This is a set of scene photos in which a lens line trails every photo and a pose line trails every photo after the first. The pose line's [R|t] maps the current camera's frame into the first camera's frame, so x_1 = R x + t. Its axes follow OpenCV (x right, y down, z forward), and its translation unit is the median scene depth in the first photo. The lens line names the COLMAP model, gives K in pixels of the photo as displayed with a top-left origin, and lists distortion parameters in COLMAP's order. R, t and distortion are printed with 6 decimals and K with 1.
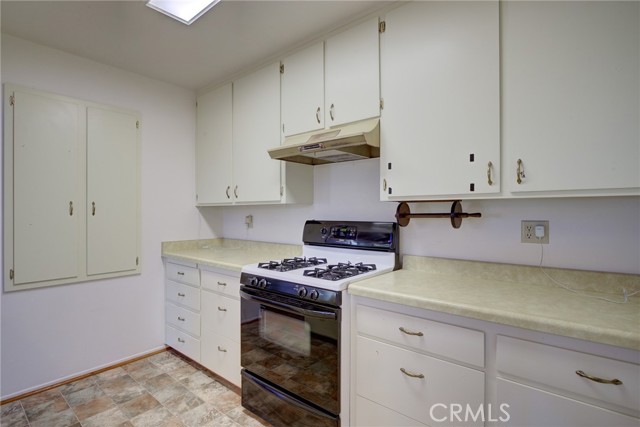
lens RADIAL K [[312.4, 0, 320.6], [0, 312.4, 212.9], [0, 0, 1]] dist [-0.019262, 0.006293]
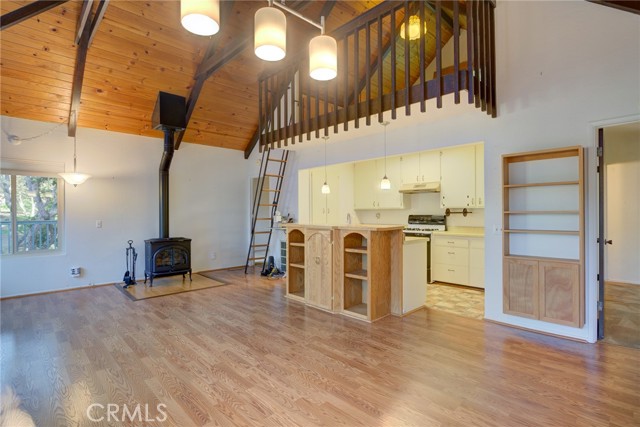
lens RADIAL K [[312.4, 0, 321.1], [0, 312.4, 215.3], [0, 0, 1]] dist [-0.019262, 0.006293]
pose [[0.994819, -0.004457, -0.101567, -0.667745], [0.005703, 0.999912, 0.011980, -0.010941], [0.101505, -0.012497, 0.994757, -2.182366]]
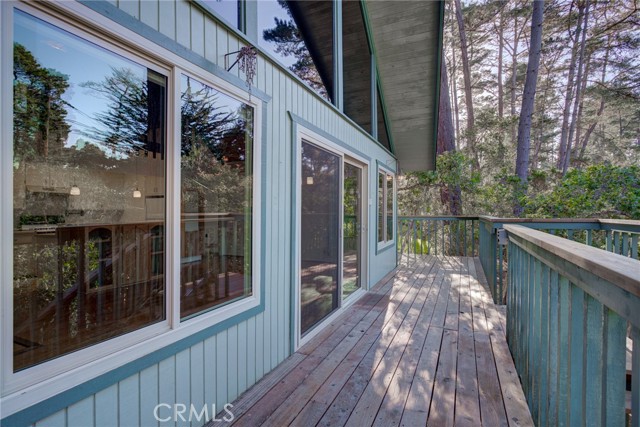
lens RADIAL K [[312.4, 0, 321.9], [0, 312.4, 214.4], [0, 0, 1]] dist [-0.019262, 0.006293]
pose [[-0.275503, -0.008342, 0.961264, -4.158876], [-0.004065, 0.999964, 0.007513, -0.019697], [-0.961292, -0.001838, -0.275527, -0.912627]]
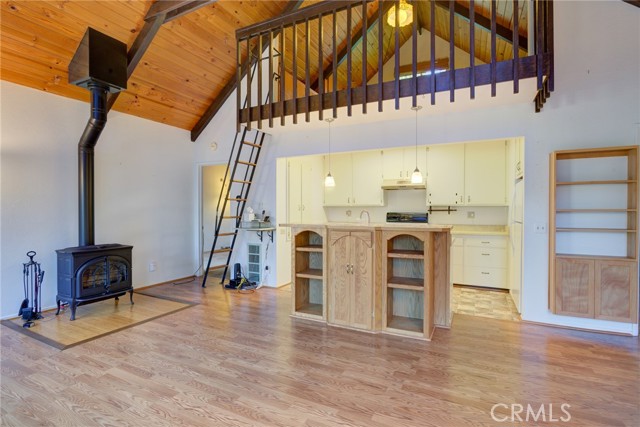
lens RADIAL K [[312.4, 0, 321.3], [0, 312.4, 214.9], [0, 0, 1]] dist [-0.019262, 0.006293]
pose [[0.973668, -0.004716, 0.227921, -1.456620], [-0.000066, 0.999780, 0.020969, -0.011565], [-0.227970, -0.020432, 0.973454, -1.688423]]
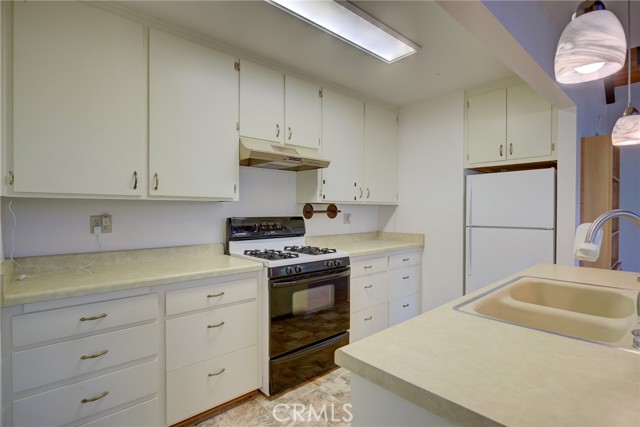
lens RADIAL K [[312.4, 0, 320.9], [0, 312.4, 213.1], [0, 0, 1]] dist [-0.019262, 0.006293]
pose [[0.150804, -0.010078, 0.988512, -1.315223], [-0.001448, 0.999945, 0.010415, -0.002434], [-0.988563, -0.003002, 0.150781, 0.711880]]
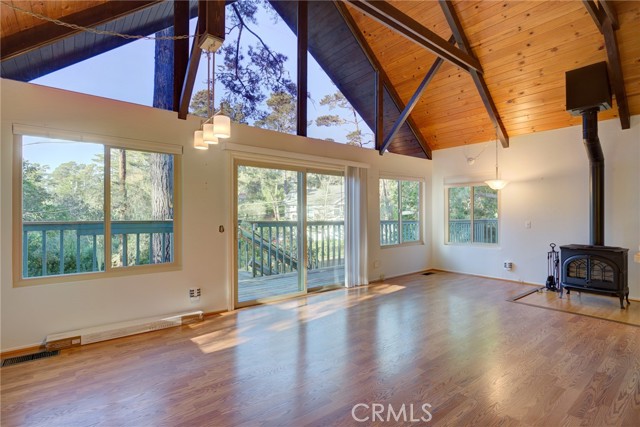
lens RADIAL K [[312.4, 0, 325.9], [0, 312.4, 217.4], [0, 0, 1]] dist [-0.019262, 0.006293]
pose [[-0.197210, 0.007344, -0.980334, 0.299106], [-0.002513, 0.999965, 0.007996, 0.001927], [0.980358, 0.004040, -0.197185, -0.901366]]
